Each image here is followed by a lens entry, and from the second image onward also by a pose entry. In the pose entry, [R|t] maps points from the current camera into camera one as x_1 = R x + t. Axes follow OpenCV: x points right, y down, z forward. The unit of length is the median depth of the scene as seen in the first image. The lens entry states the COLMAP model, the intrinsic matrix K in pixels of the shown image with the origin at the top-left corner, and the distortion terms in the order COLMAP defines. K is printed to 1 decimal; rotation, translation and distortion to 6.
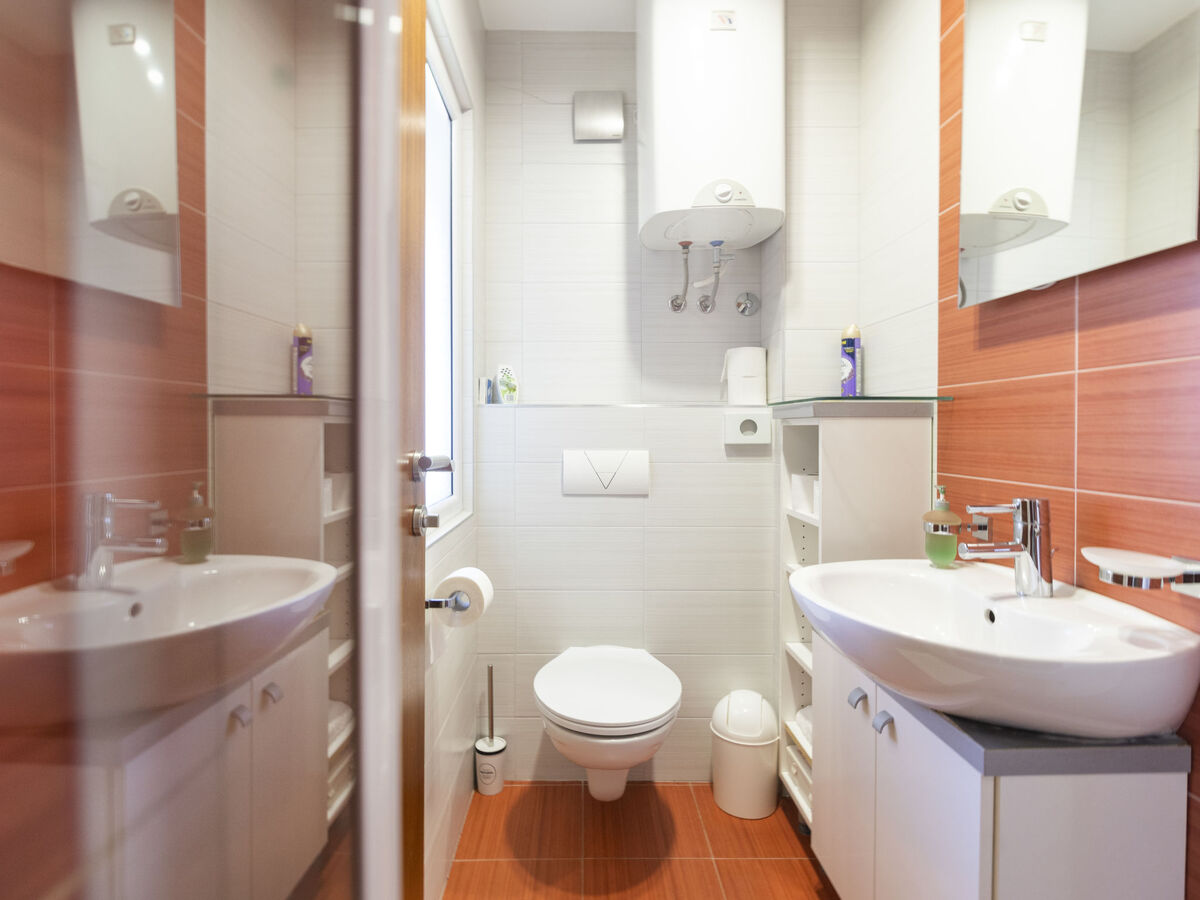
lens RADIAL K [[639.8, 0, 597.9], [0, 639.8, 442.6], [0, 0, 1]] dist [-0.006424, 0.001175]
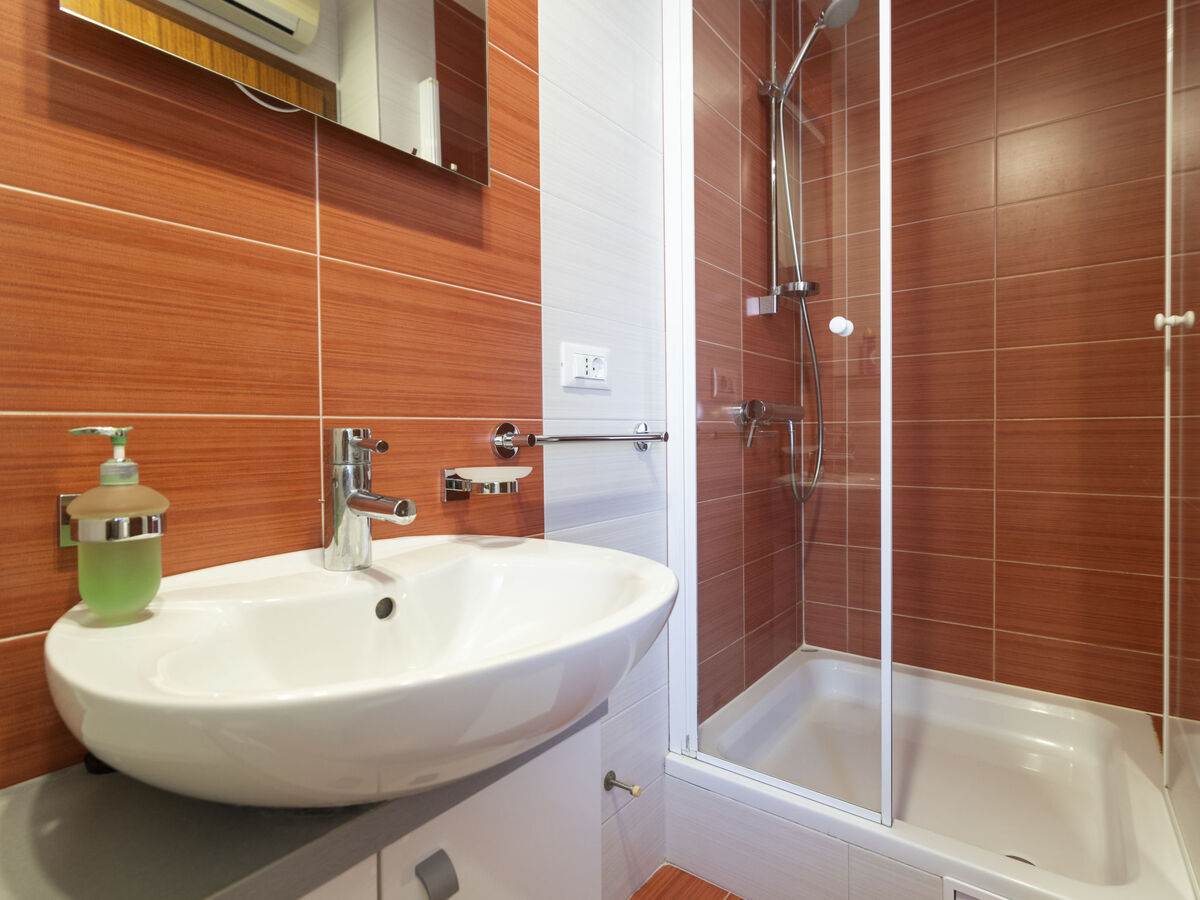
lens RADIAL K [[639.8, 0, 599.5], [0, 639.8, 445.0], [0, 0, 1]] dist [-0.006424, 0.001175]
pose [[-0.777144, -0.006709, 0.629287, 0.032461], [0.021965, 0.999045, 0.037778, 0.087275], [-0.628940, 0.043181, -0.776254, 1.392196]]
